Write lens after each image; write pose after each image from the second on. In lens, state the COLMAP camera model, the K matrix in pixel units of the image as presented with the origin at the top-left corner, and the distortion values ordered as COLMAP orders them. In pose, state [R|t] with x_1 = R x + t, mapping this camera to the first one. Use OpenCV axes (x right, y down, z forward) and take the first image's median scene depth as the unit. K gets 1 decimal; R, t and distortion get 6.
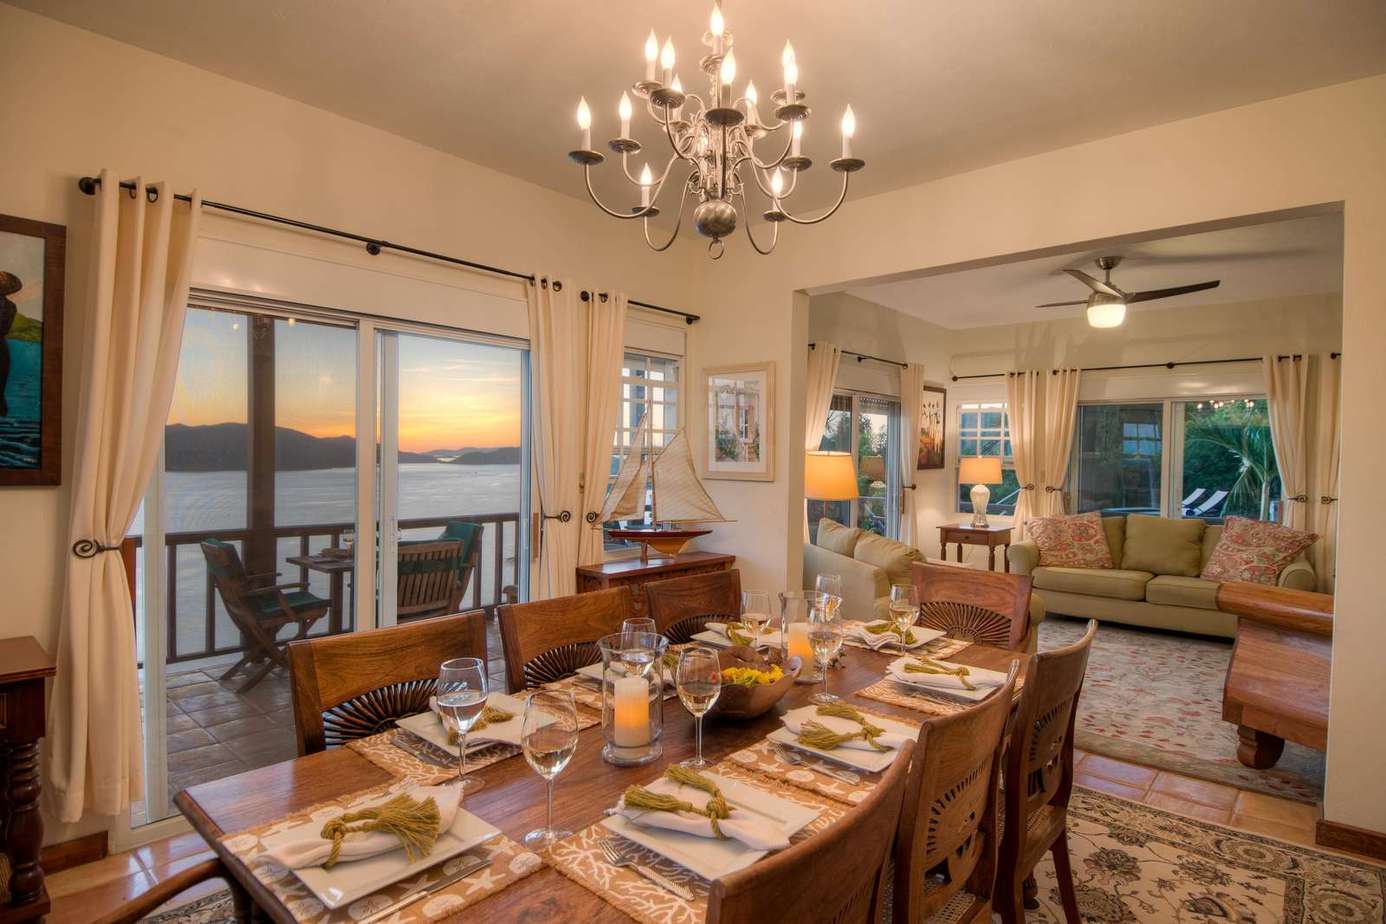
lens RADIAL K [[711.8, 0, 709.5], [0, 711.8, 465.8], [0, 0, 1]] dist [-0.004279, -0.013743]
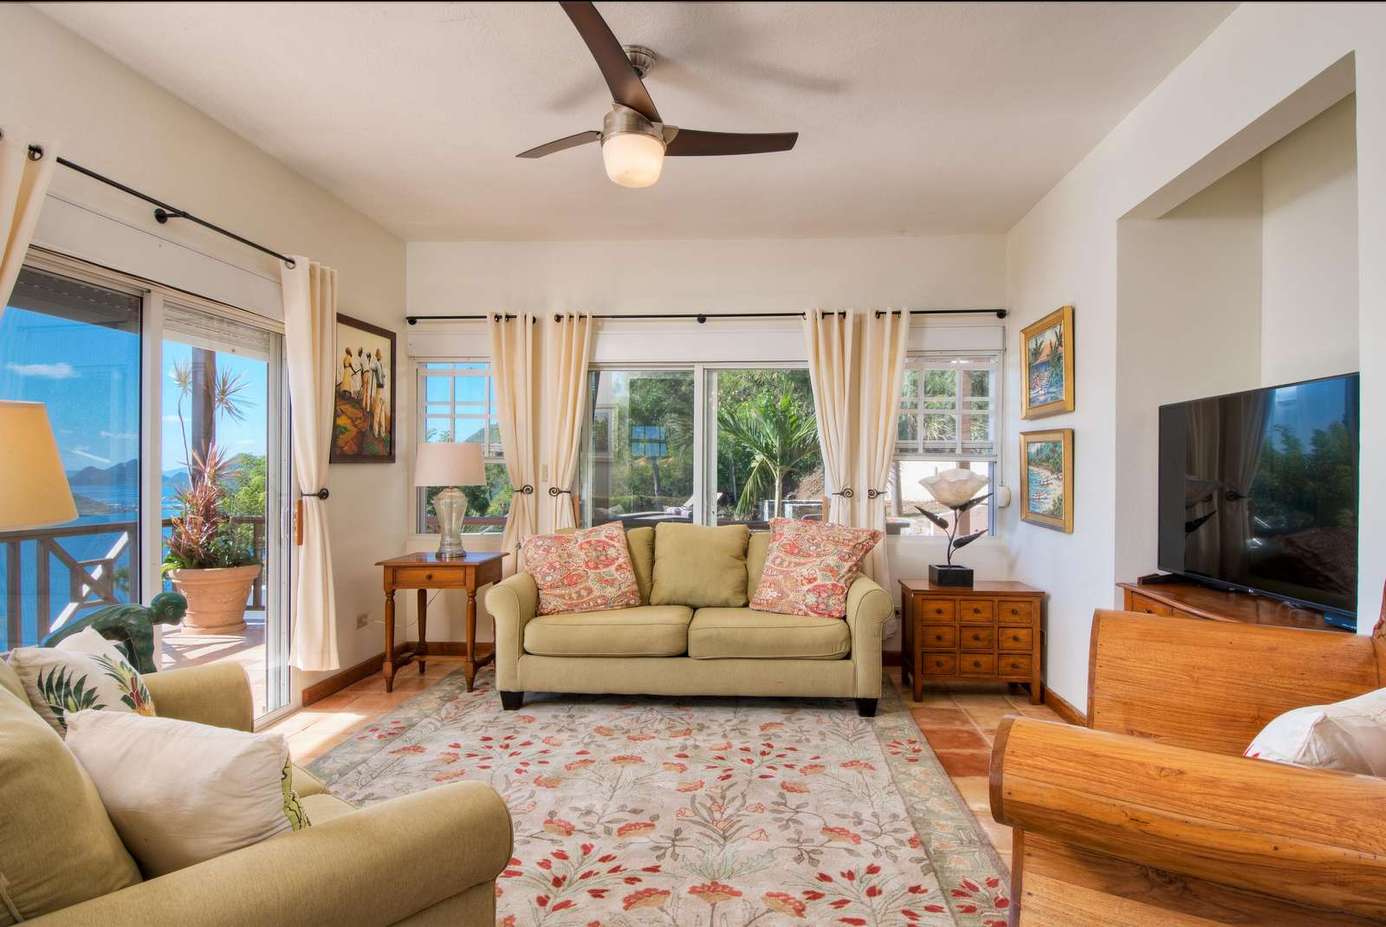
lens RADIAL K [[711.8, 0, 687.0], [0, 711.8, 472.9], [0, 0, 1]] dist [-0.004279, -0.013743]
pose [[0.820276, -0.012830, 0.571823, 0.522394], [0.018606, 0.999818, -0.004258, 0.054682], [-0.571665, 0.014133, 0.820366, 0.996040]]
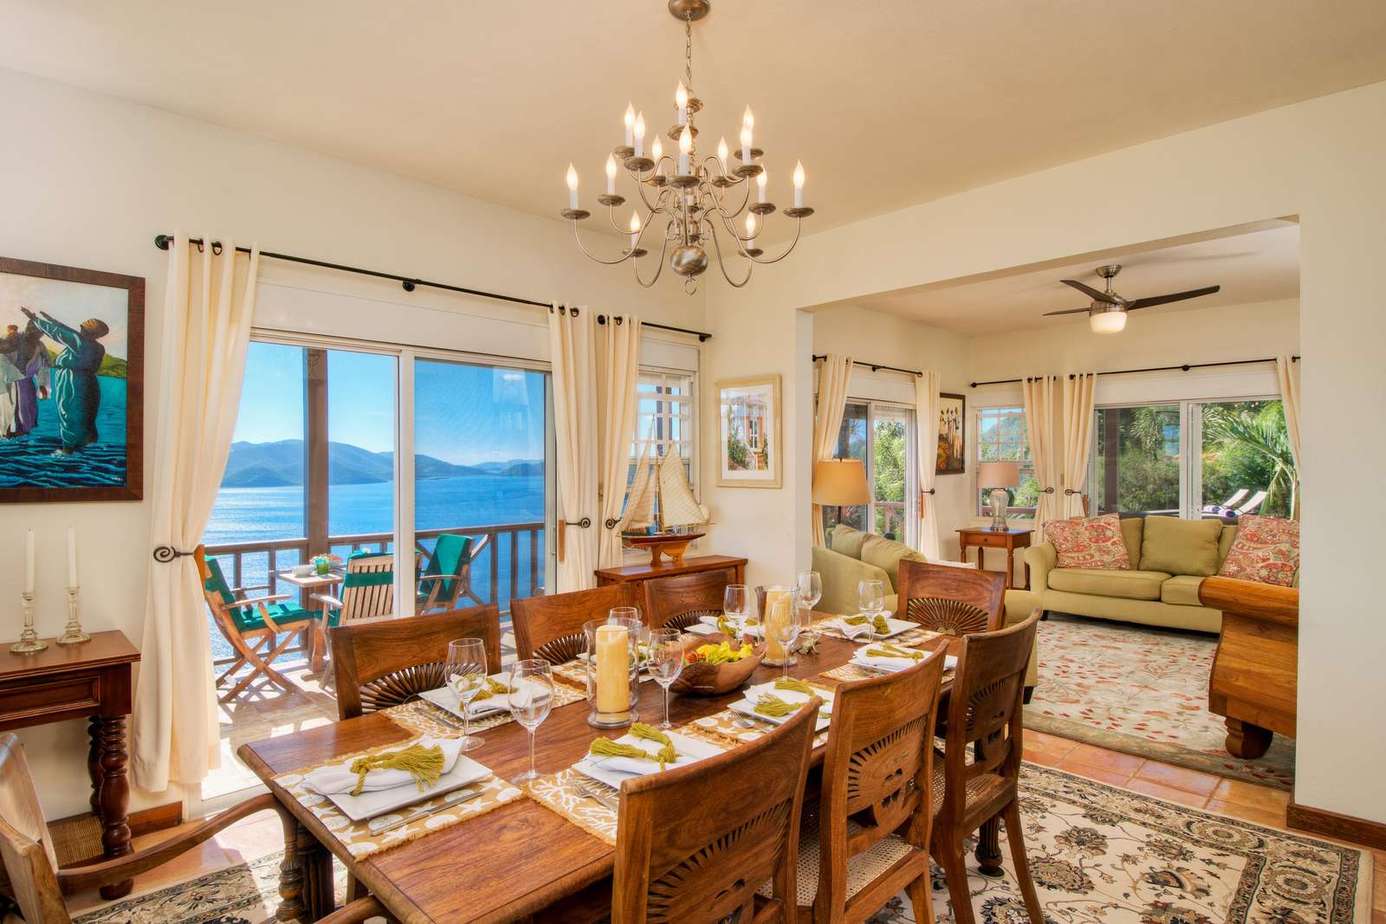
lens RADIAL K [[711.8, 0, 715.0], [0, 711.8, 464.3], [0, 0, 1]] dist [-0.004279, -0.013743]
pose [[0.998372, -0.016080, -0.054723, 0.079684], [0.015328, 0.999783, -0.014129, -0.000257], [0.054938, 0.013267, 0.998402, -0.106120]]
